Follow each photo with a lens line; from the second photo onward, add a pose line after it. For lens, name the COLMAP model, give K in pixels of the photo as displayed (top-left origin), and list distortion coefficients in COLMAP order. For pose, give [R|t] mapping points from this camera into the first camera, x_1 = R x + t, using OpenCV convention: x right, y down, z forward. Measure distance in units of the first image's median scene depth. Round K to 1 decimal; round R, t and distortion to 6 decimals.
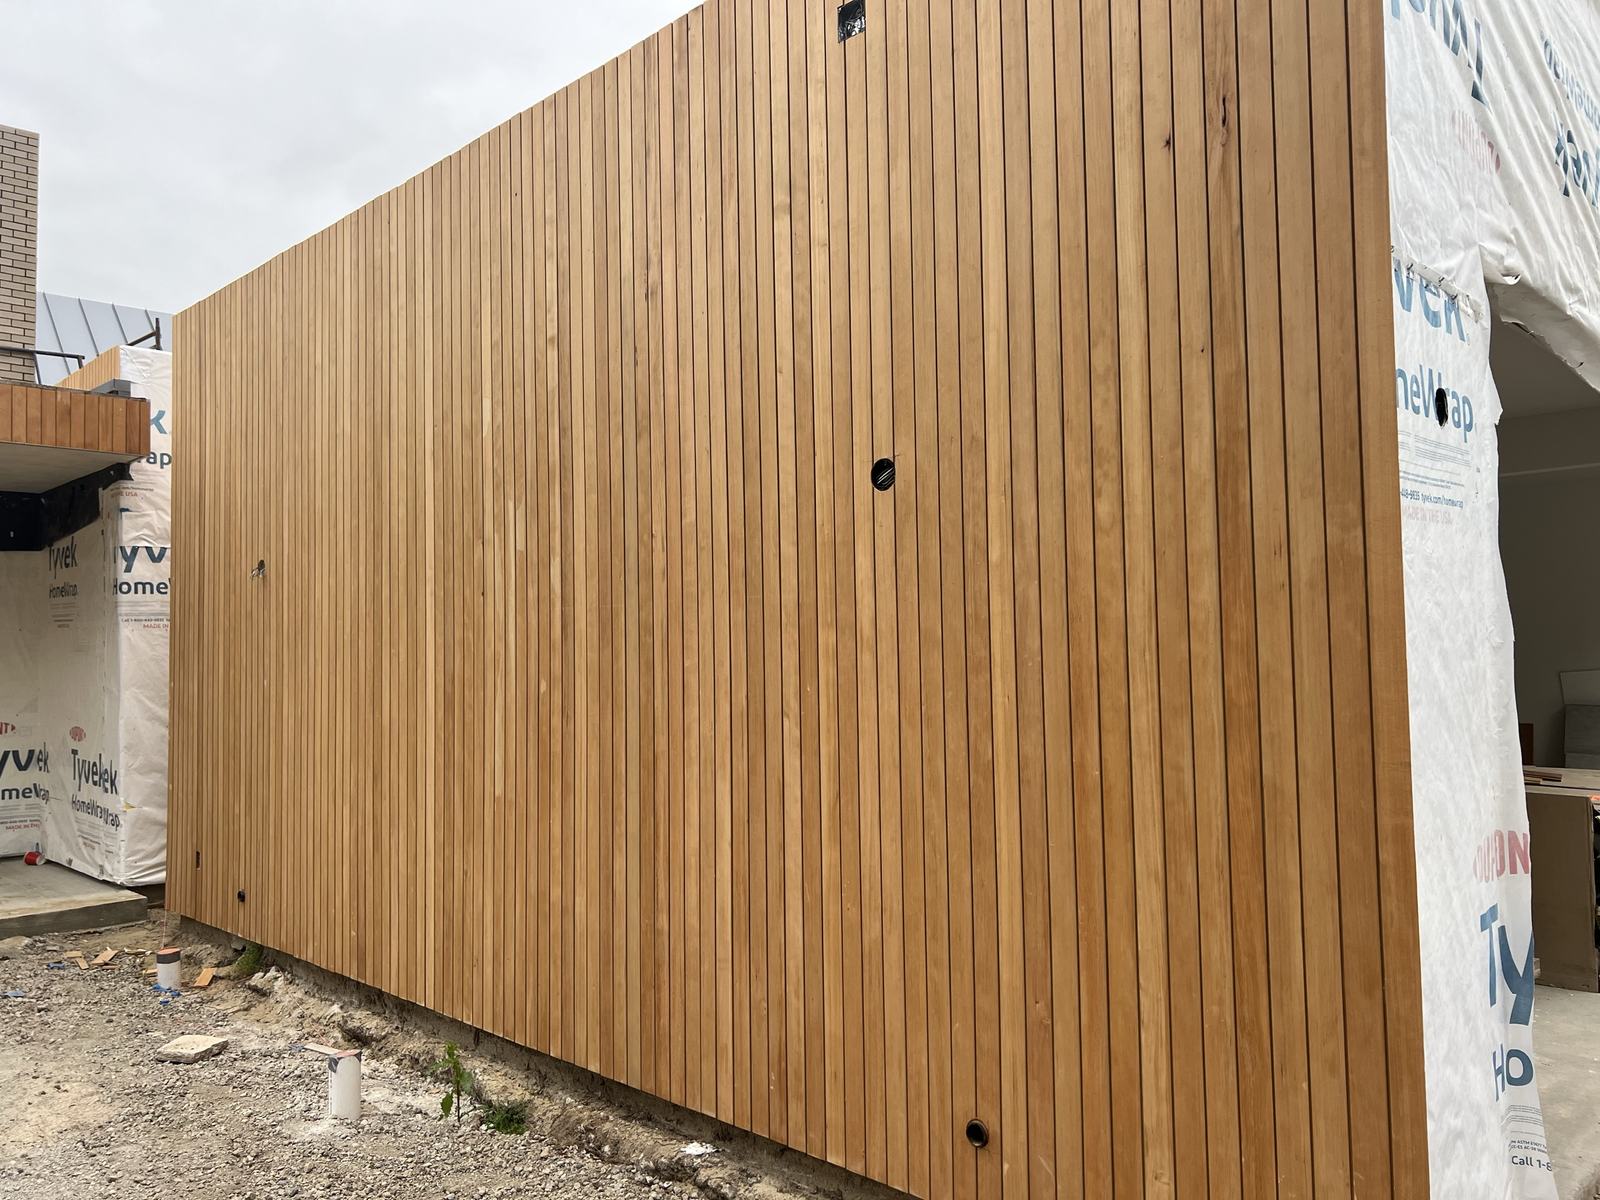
lens RADIAL K [[1193.1, 0, 800.0], [0, 1193.1, 600.0], [0, 0, 1]] dist [0.036937, -0.047266]
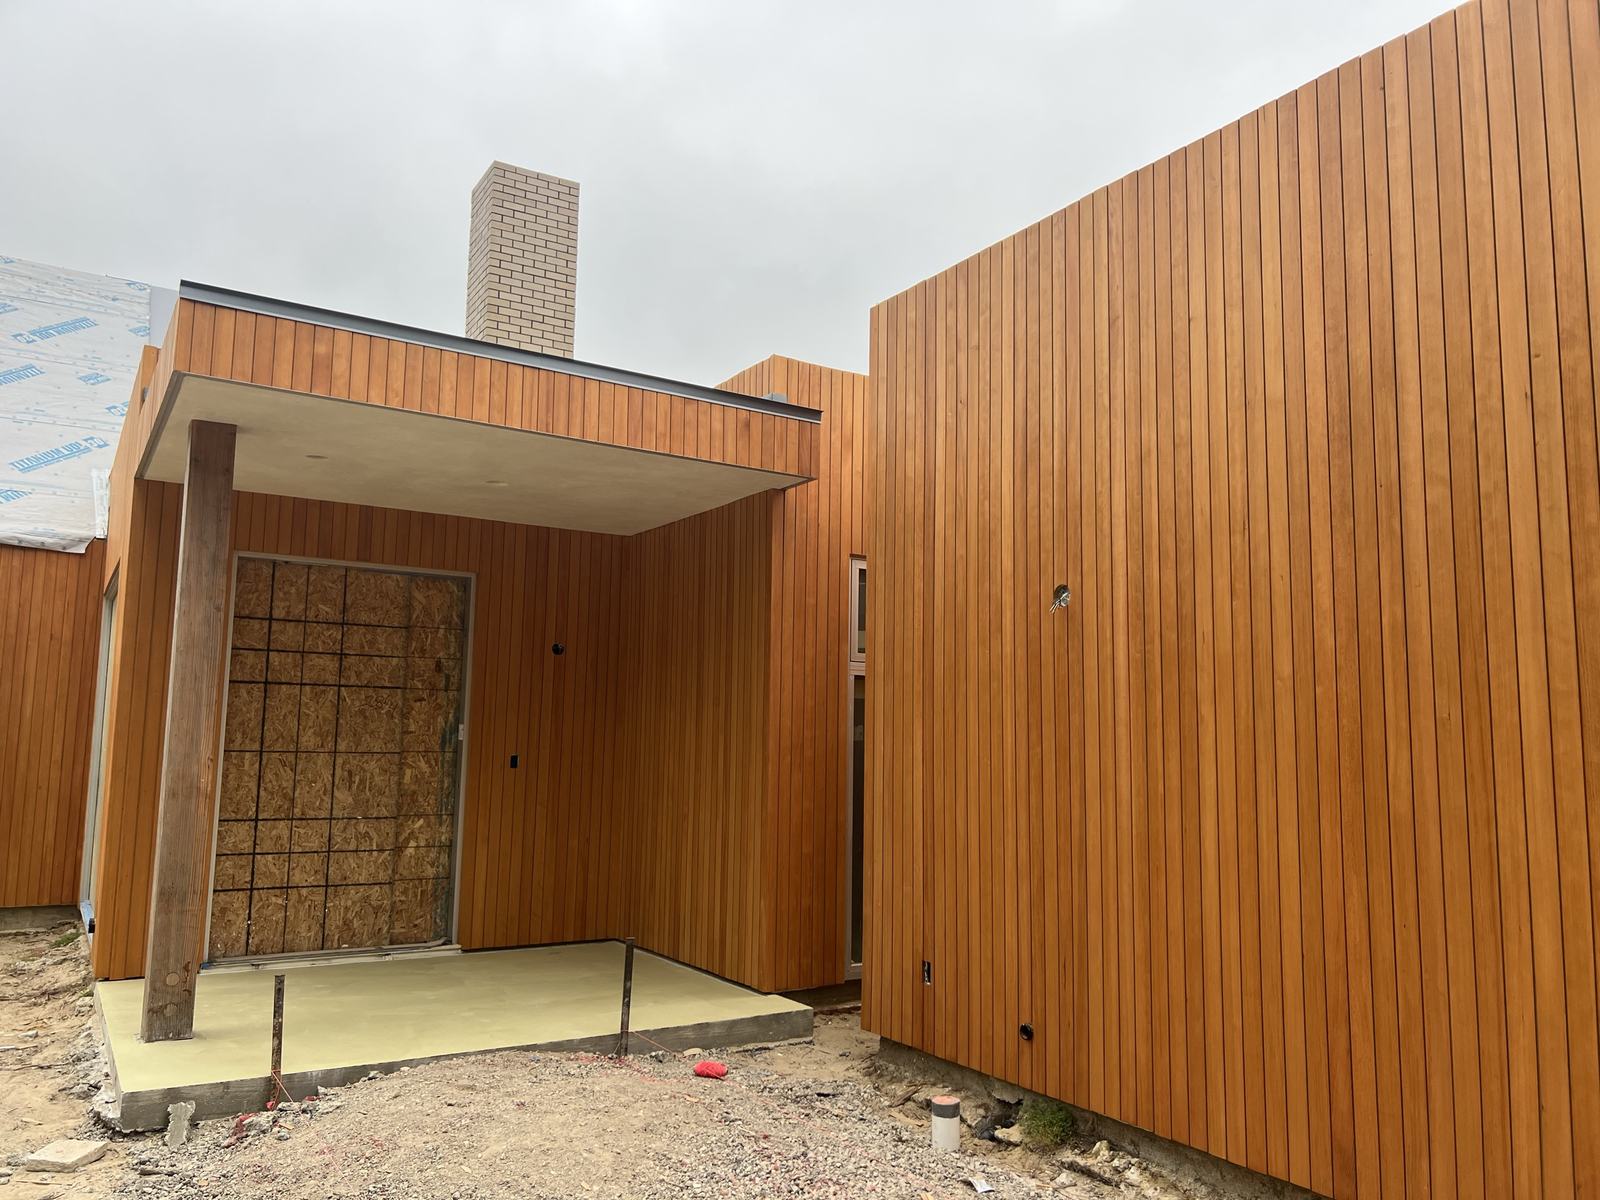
lens RADIAL K [[1193.1, 0, 800.0], [0, 1193.1, 600.0], [0, 0, 1]] dist [0.036937, -0.047266]
pose [[0.969456, -0.004554, -0.245223, -0.356379], [-0.011542, 0.997873, -0.064159, 0.021768], [0.244993, 0.065030, 0.967341, 0.188466]]
